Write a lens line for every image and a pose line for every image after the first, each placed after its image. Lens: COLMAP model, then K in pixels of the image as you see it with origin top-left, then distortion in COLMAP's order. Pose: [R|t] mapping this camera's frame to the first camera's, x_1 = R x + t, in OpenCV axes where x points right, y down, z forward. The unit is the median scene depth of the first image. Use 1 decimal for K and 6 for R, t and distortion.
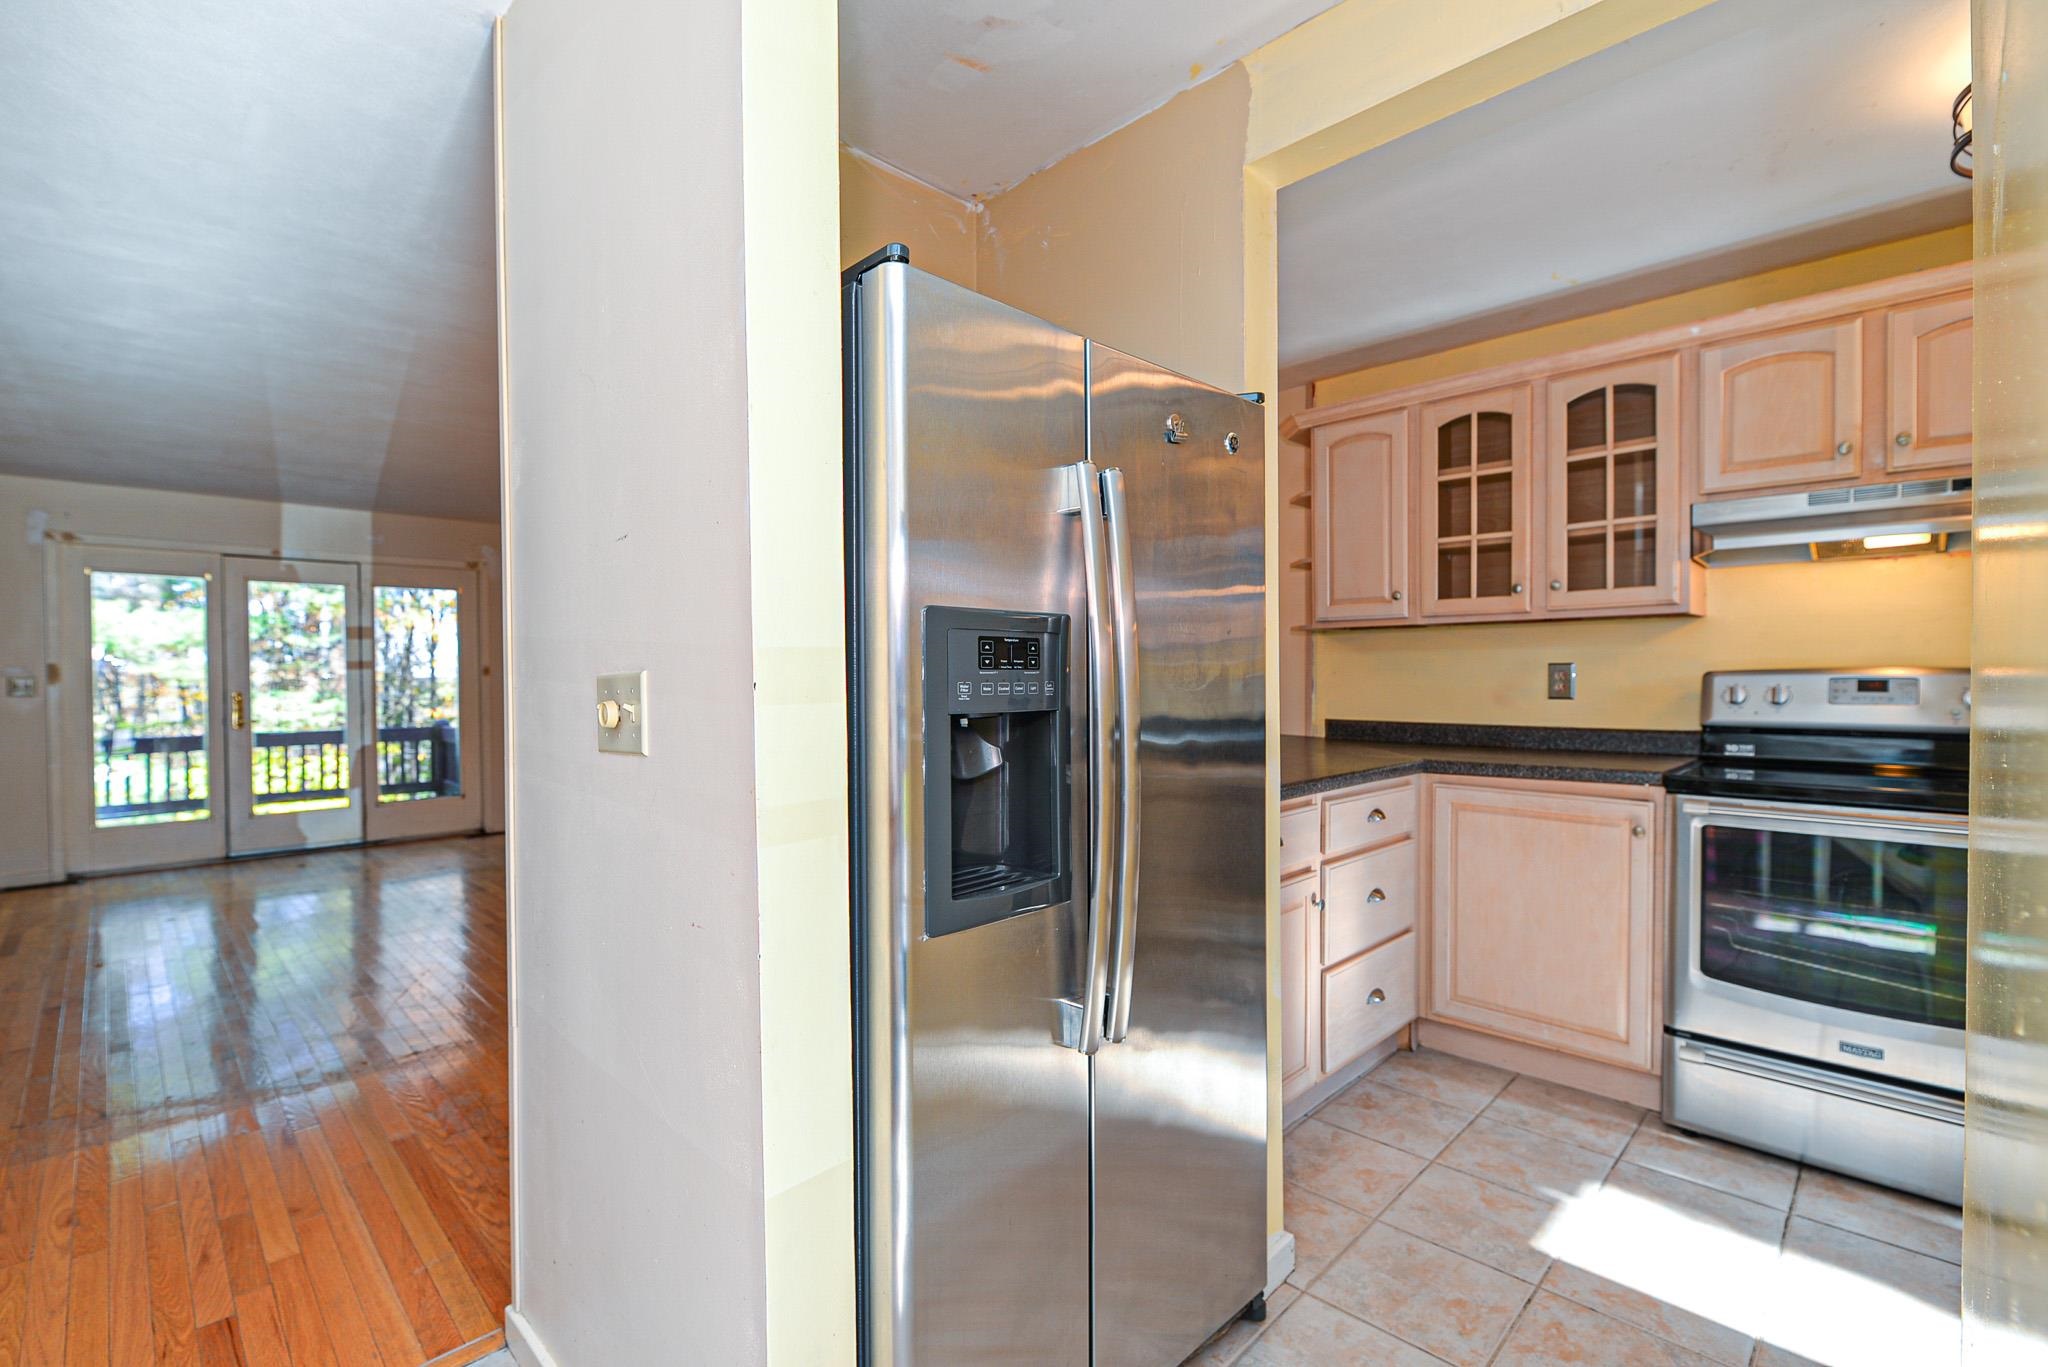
lens RADIAL K [[930.7, 0, 1022.0], [0, 930.7, 682.2], [0, 0, 1]] dist [-0.002149, -0.000237]
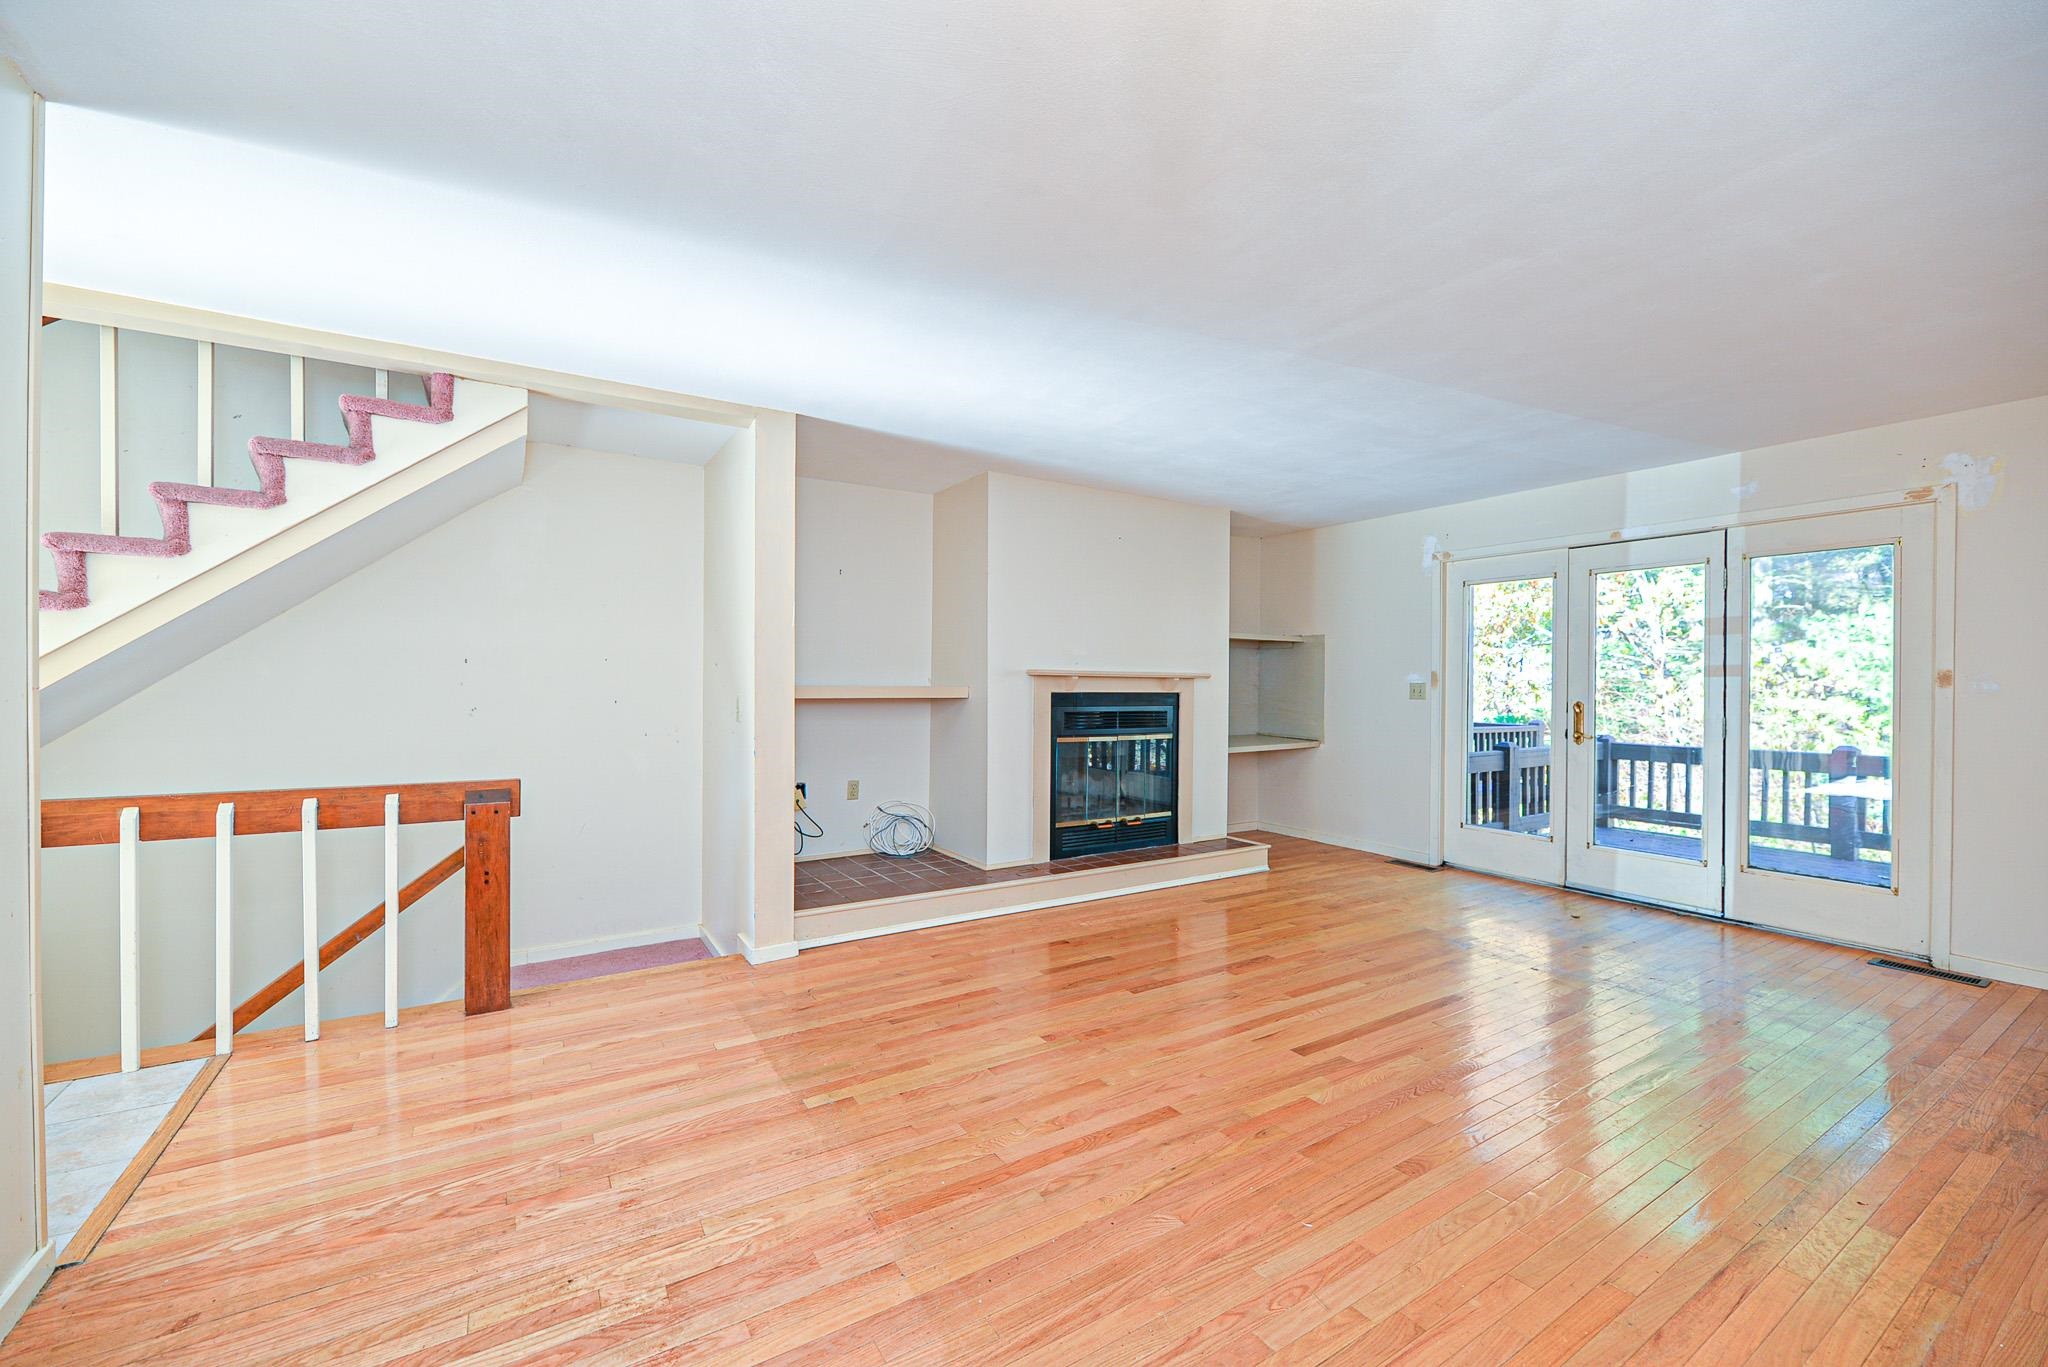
lens RADIAL K [[819.2, 0, 1025.1], [0, 819.2, 686.9], [0, 0, 1]] dist [-0.004041, -0.001329]
pose [[-0.197676, 0.014270, -0.980163, 0.019269], [-0.009667, 0.999817, 0.016506, -0.012504], [0.980220, 0.012738, -0.197502, 0.701966]]
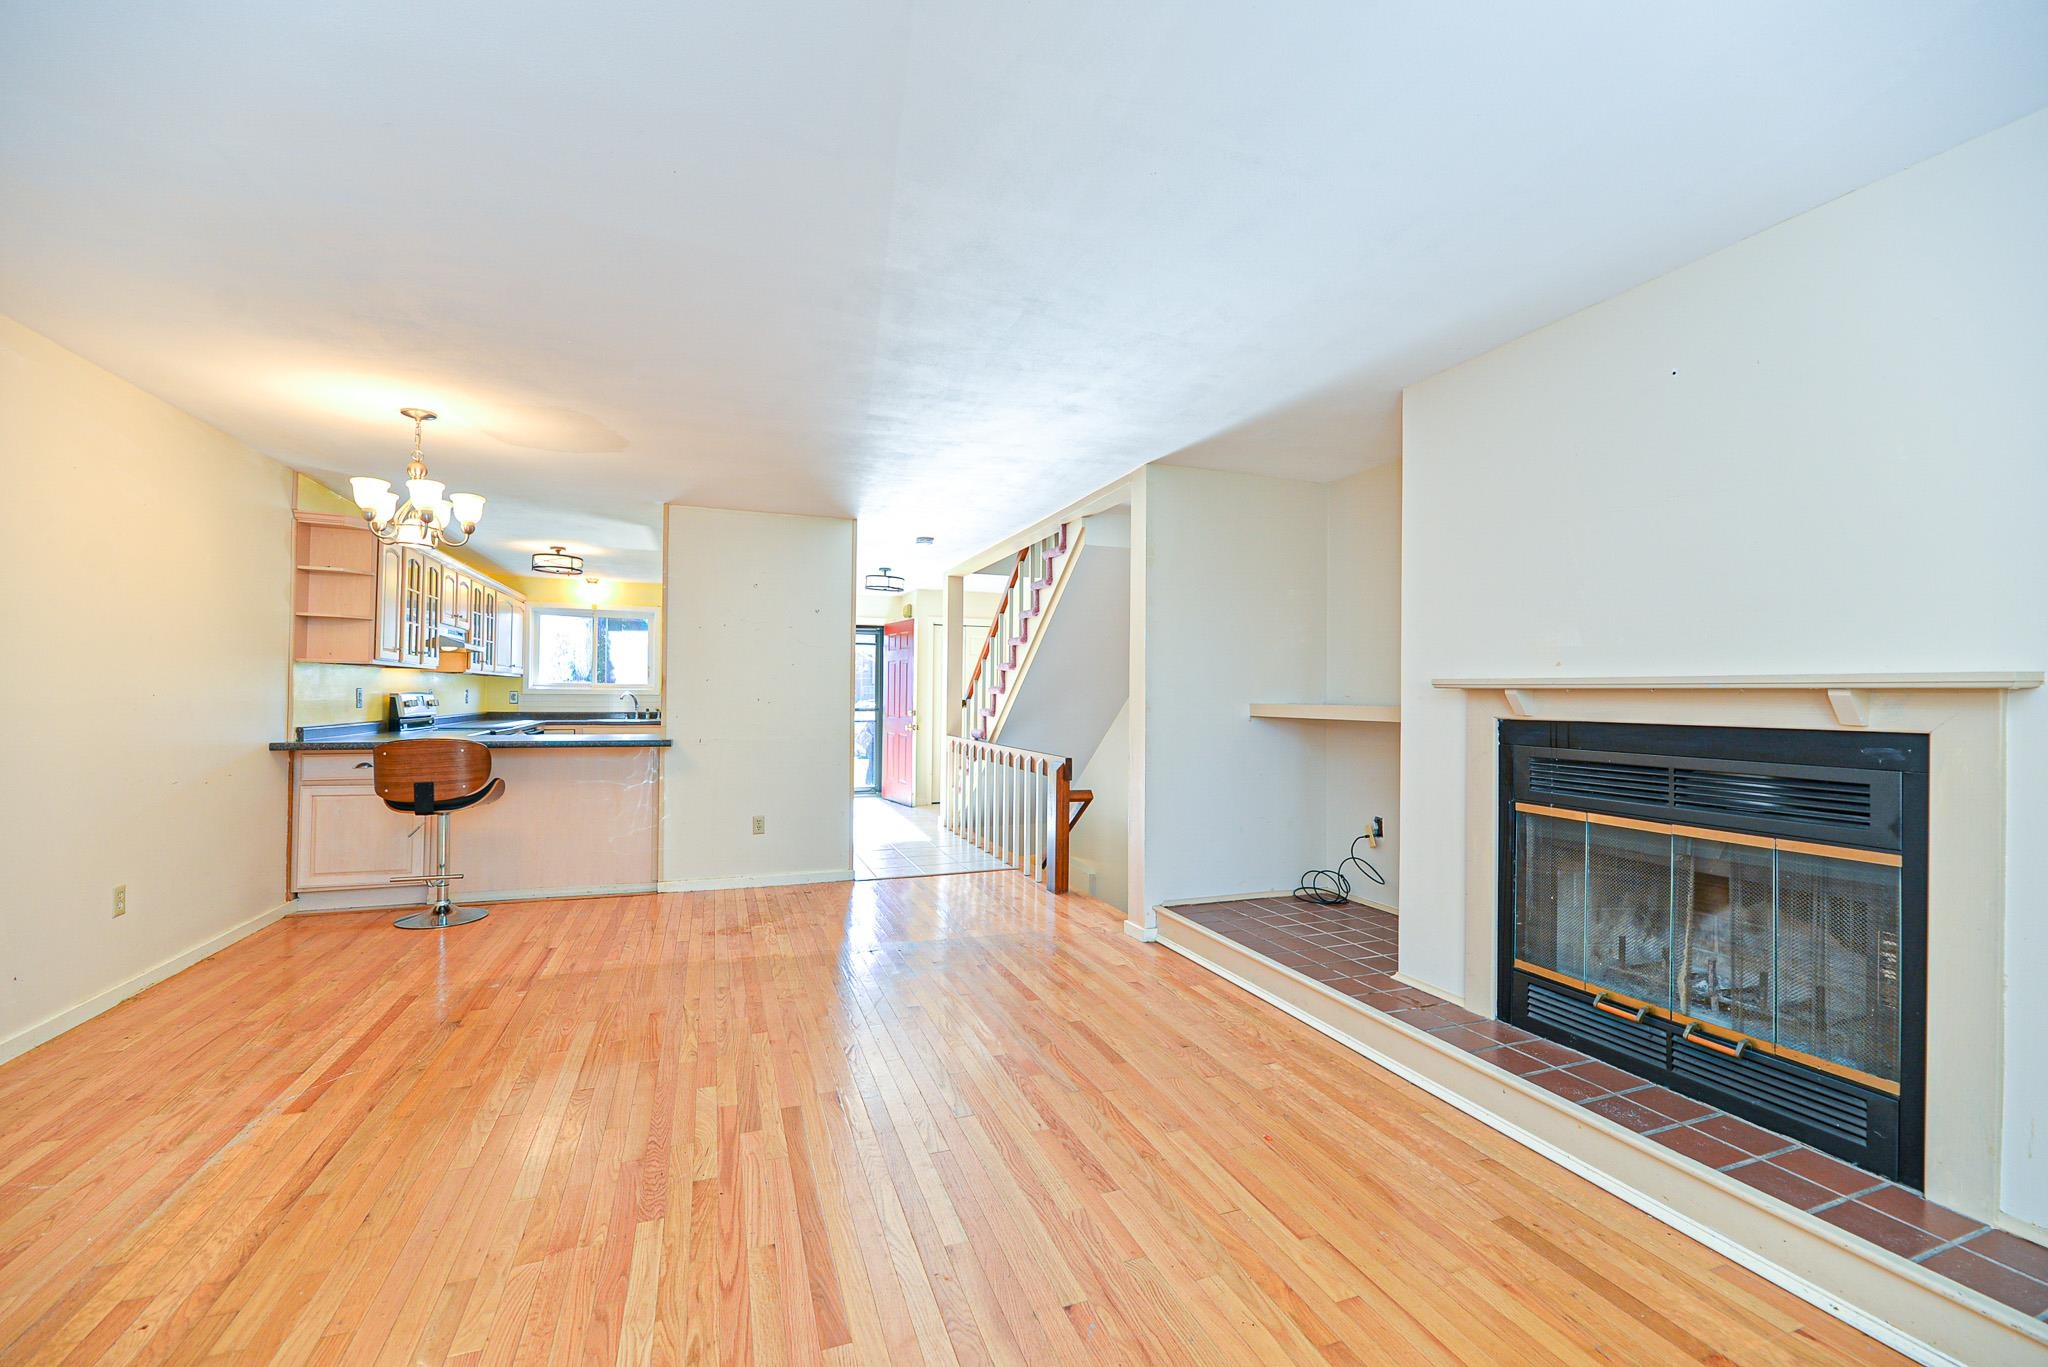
lens RADIAL K [[819.2, 0, 1017.2], [0, 819.2, 688.9], [0, 0, 1]] dist [-0.004041, -0.001329]
pose [[-0.920253, 0.005054, 0.391291, -0.746043], [0.001725, 0.999959, -0.008858, -0.007273], [-0.391320, -0.007477, -0.920224, 1.110524]]
